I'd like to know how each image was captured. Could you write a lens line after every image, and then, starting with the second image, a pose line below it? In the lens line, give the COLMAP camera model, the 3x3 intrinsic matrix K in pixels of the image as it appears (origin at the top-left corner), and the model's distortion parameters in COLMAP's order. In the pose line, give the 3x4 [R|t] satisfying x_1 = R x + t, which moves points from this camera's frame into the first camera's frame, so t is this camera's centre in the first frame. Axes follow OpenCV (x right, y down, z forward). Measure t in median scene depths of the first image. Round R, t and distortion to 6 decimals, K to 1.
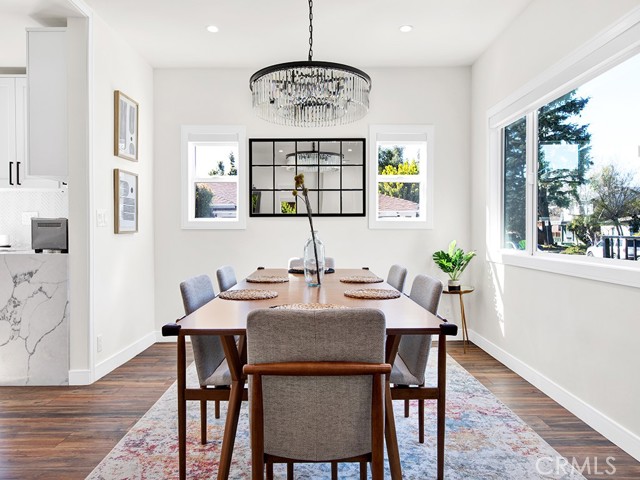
lens RADIAL K [[415.7, 0, 323.6], [0, 415.7, 237.4], [0, 0, 1]] dist [0.007514, -0.001835]
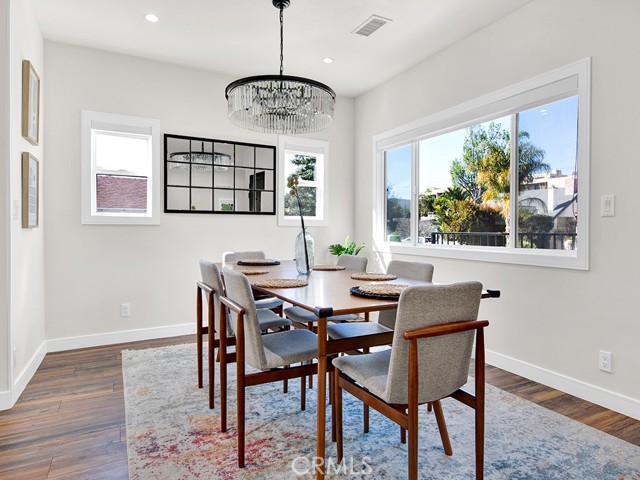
lens RADIAL K [[375.5, 0, 320.0], [0, 375.5, 235.6], [0, 0, 1]] dist [0.018171, -0.007632]
pose [[0.891110, -0.002517, 0.453780, -0.307585], [0.001326, 0.999995, 0.002942, 0.003840], [-0.453785, -0.002020, 0.891109, 0.035465]]
